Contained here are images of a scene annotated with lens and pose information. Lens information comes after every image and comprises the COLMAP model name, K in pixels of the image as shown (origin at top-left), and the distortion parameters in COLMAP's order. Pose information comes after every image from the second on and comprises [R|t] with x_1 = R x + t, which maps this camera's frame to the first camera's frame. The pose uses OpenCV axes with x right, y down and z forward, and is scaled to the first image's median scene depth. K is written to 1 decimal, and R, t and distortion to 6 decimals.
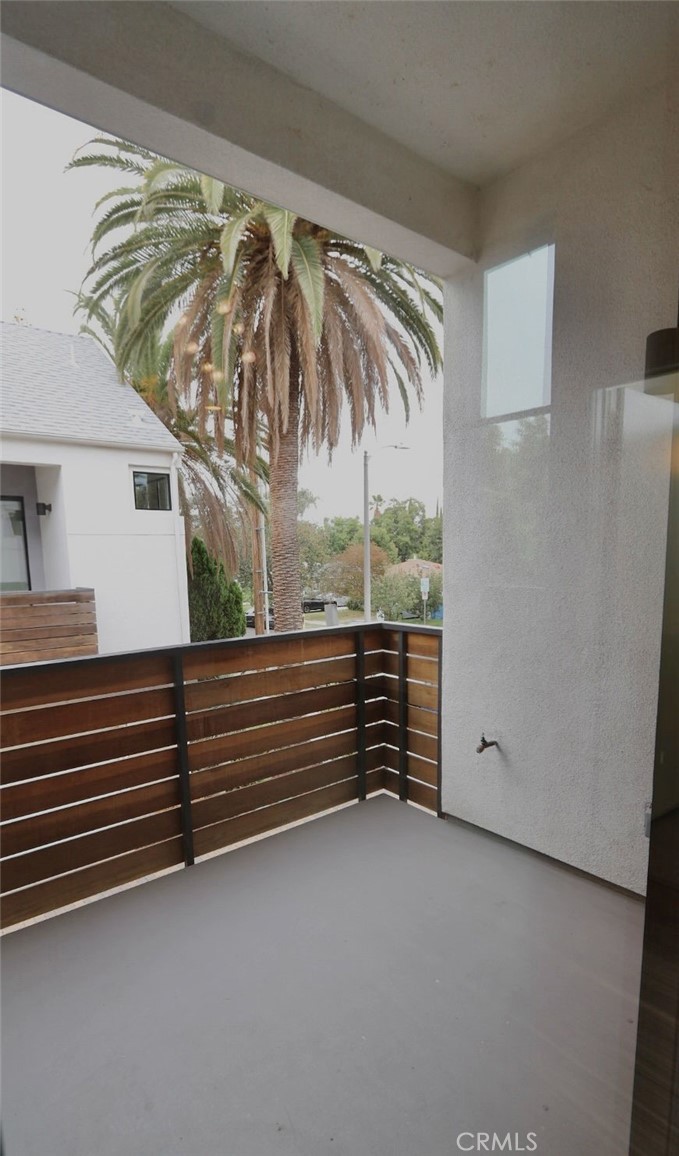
lens RADIAL K [[583.2, 0, 366.3], [0, 583.2, 625.7], [0, 0, 1]] dist [-0.003725, -0.000088]
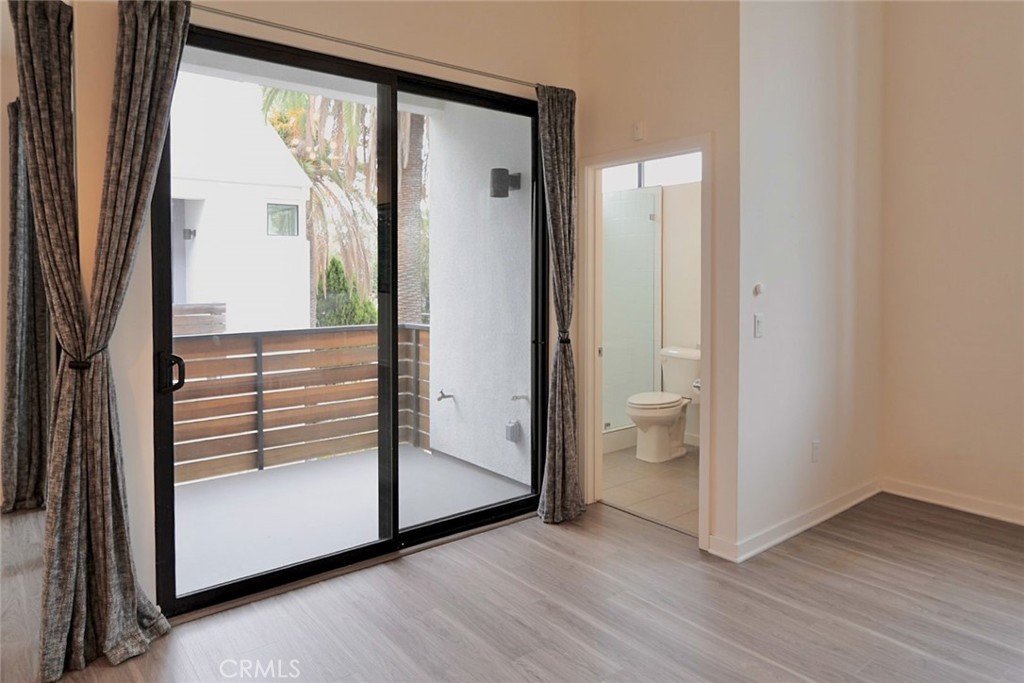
lens RADIAL K [[648.8, 0, 508.0], [0, 648.8, 283.1], [0, 0, 1]] dist [-0.004356, 0.000275]
pose [[0.998967, 0.015793, -0.042620, 0.358012], [-0.020416, 0.993687, -0.110311, 0.068872], [0.040609, 0.111067, 0.992983, -0.641042]]
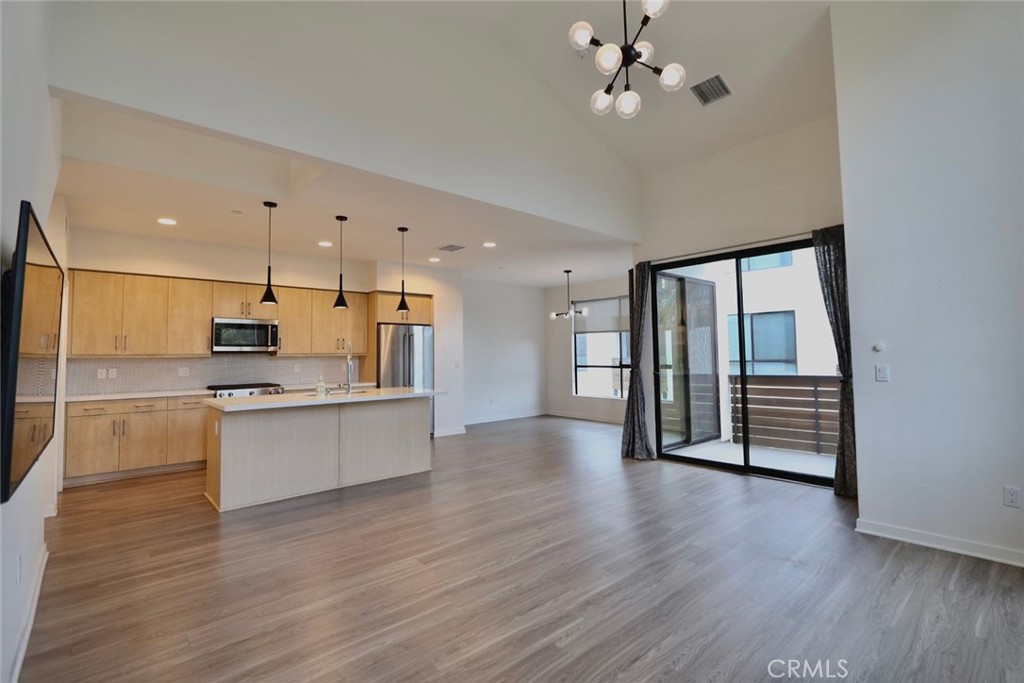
lens RADIAL K [[469.3, 0, 517.8], [0, 469.3, 332.2], [0, 0, 1]] dist [-0.016348, 0.002986]
pose [[0.026660, -0.032369, -0.999120, 1.576114], [-0.107766, 0.993558, -0.035064, 0.049078], [0.993819, 0.108606, 0.023000, -0.457834]]
